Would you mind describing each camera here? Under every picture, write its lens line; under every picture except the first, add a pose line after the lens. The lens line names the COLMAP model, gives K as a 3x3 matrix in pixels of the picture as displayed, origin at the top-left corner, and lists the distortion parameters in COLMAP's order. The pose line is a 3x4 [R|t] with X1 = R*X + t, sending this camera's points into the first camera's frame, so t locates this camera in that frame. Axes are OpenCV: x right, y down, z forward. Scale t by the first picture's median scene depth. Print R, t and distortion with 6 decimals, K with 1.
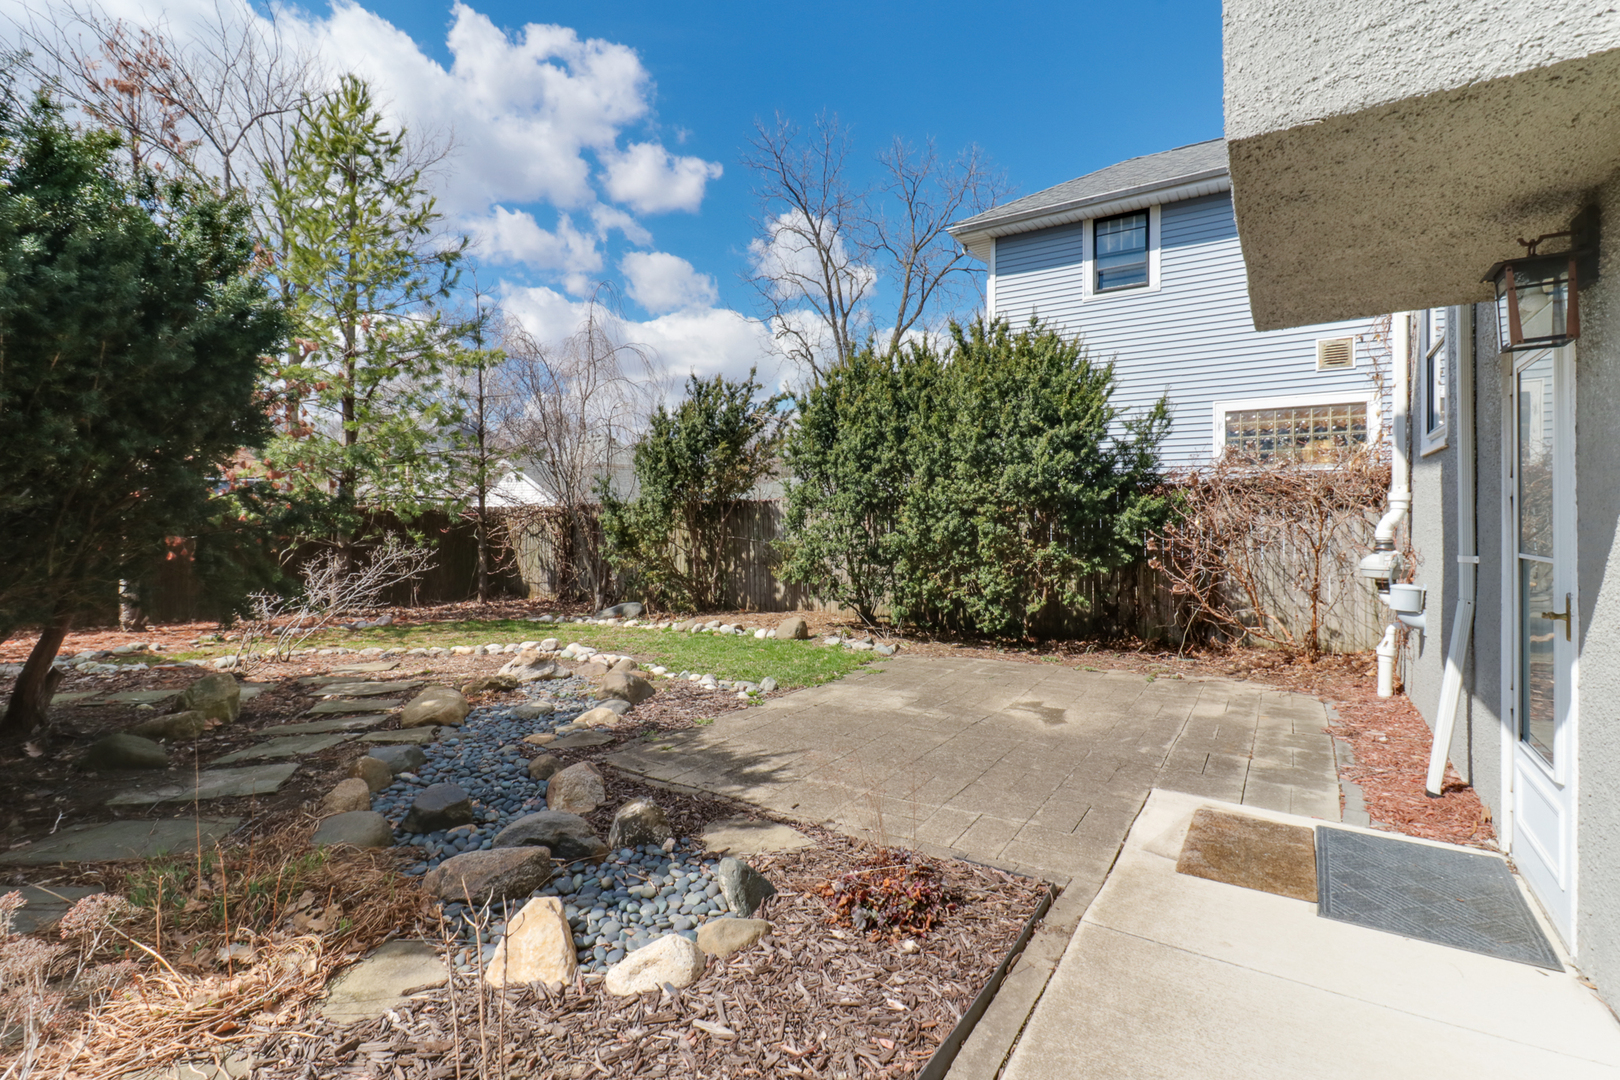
lens RADIAL K [[756.1, 0, 807.3], [0, 756.1, 528.4], [0, 0, 1]] dist [0.012516, -0.007194]
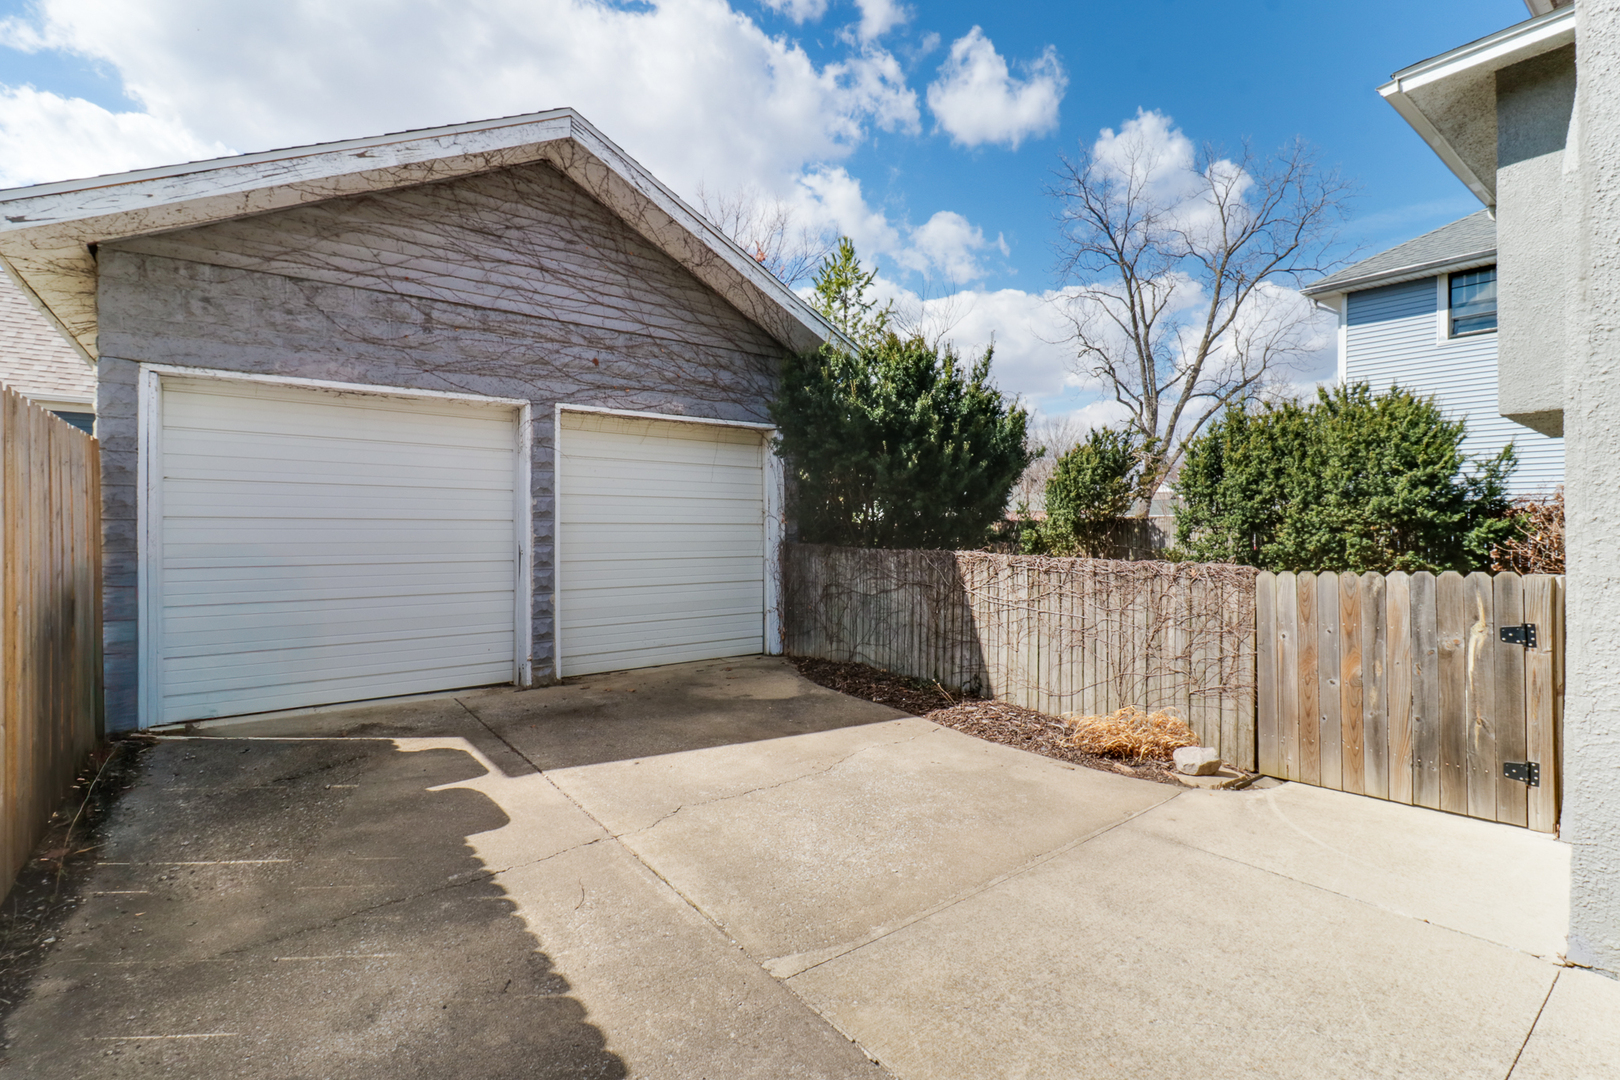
lens RADIAL K [[756.1, 0, 814.2], [0, 756.1, 541.3], [0, 0, 1]] dist [0.012516, -0.007194]
pose [[0.944925, 0.006185, -0.327229, -0.242184], [-0.004430, 0.999972, 0.006108, -0.003993], [0.327258, -0.004322, 0.944925, -0.646590]]
